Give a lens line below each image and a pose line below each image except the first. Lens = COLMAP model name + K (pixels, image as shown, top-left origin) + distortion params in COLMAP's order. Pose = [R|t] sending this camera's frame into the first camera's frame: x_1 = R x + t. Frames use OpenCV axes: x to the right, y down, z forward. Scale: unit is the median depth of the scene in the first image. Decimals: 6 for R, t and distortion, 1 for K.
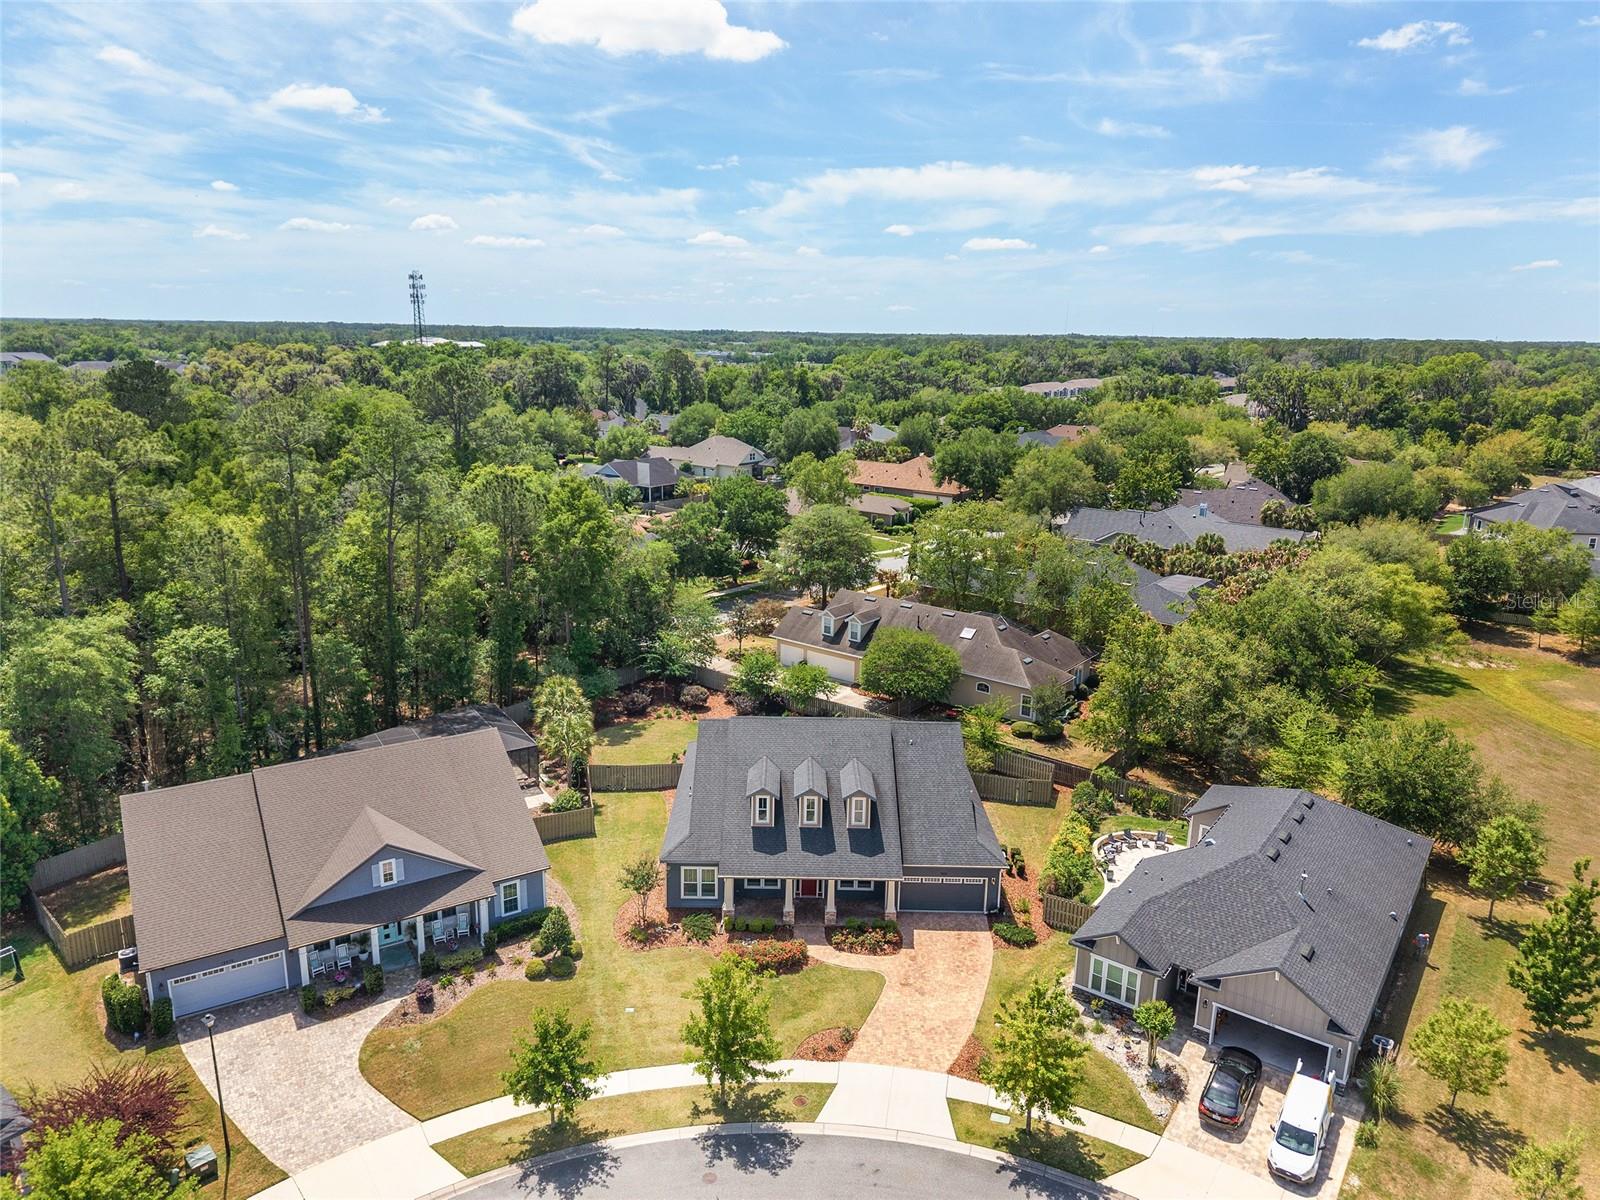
lens RADIAL K [[1073.0, 0, 784.1], [0, 1073.0, 629.8], [0, 0, 1]] dist [0.033009, -0.027685]
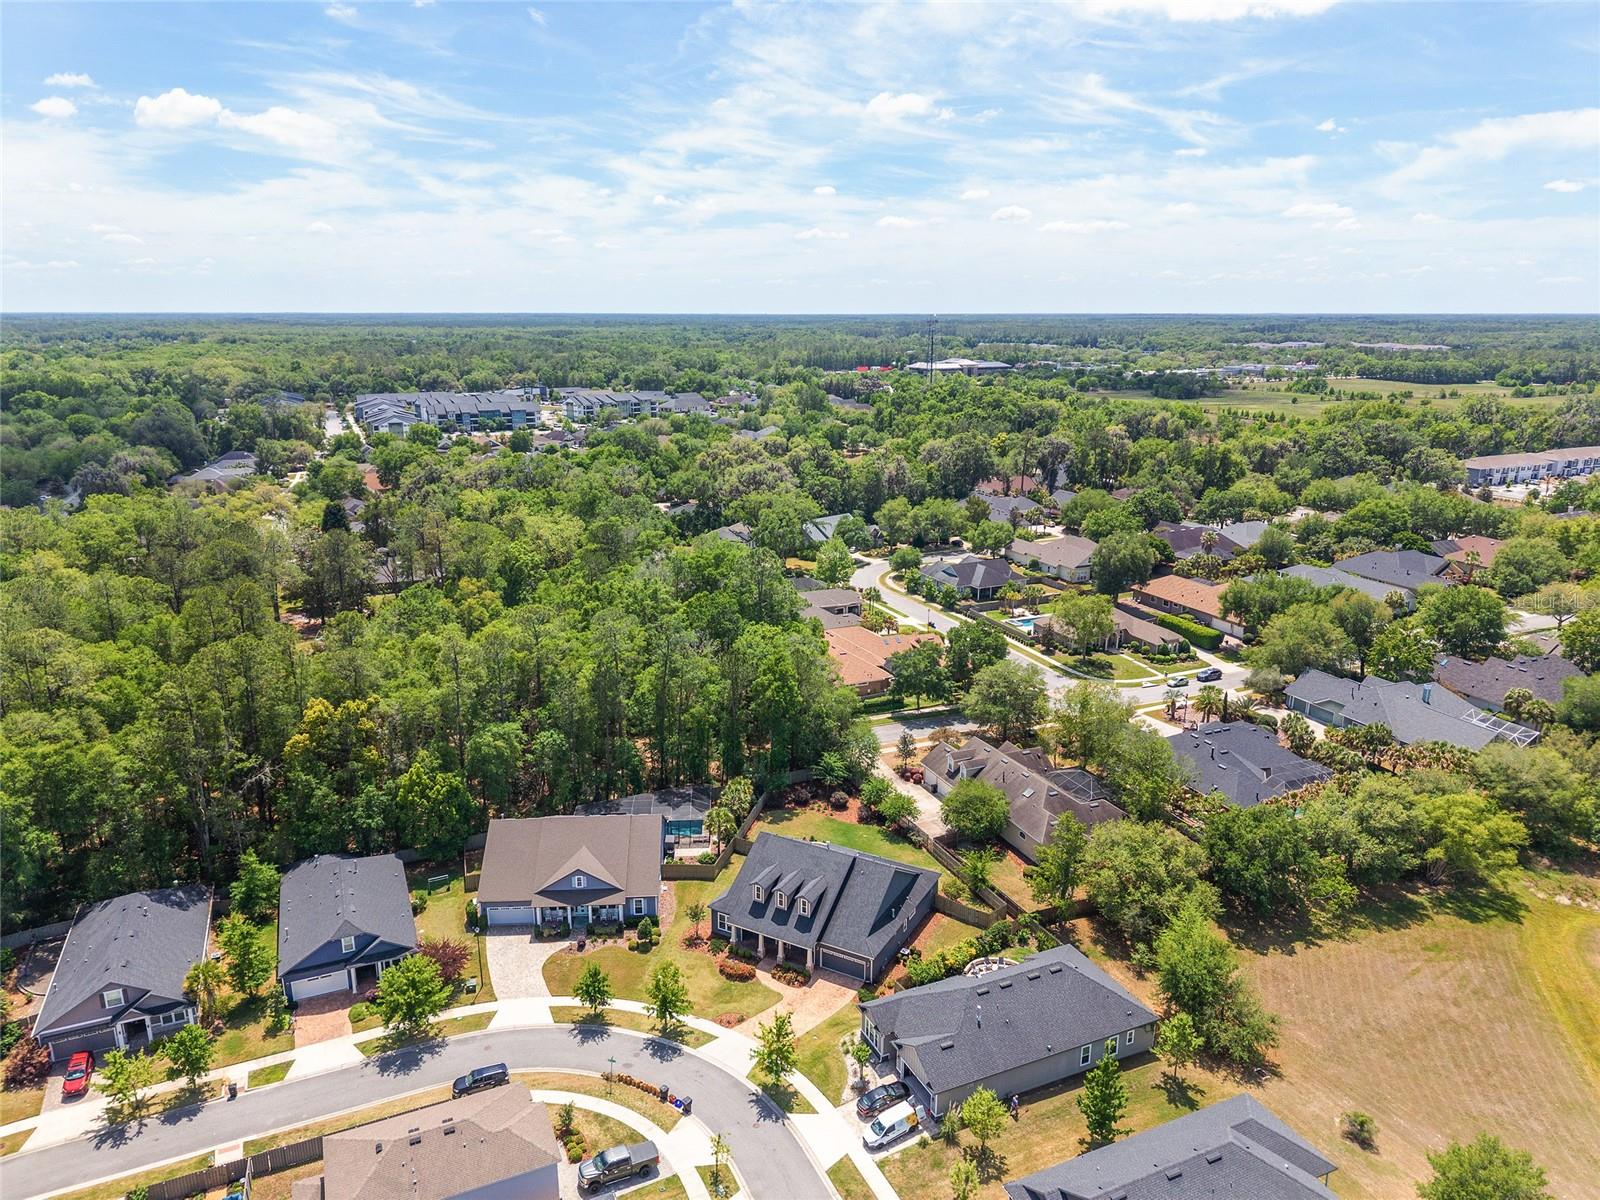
lens RADIAL K [[1073.0, 0, 802.1], [0, 1073.0, 601.6], [0, 0, 1]] dist [0.033009, -0.027685]
pose [[0.880149, 0.117624, -0.459893, 0.205089], [-0.119581, 0.992510, 0.024992, -0.094746], [0.459388, 0.032998, 0.887623, -0.156056]]
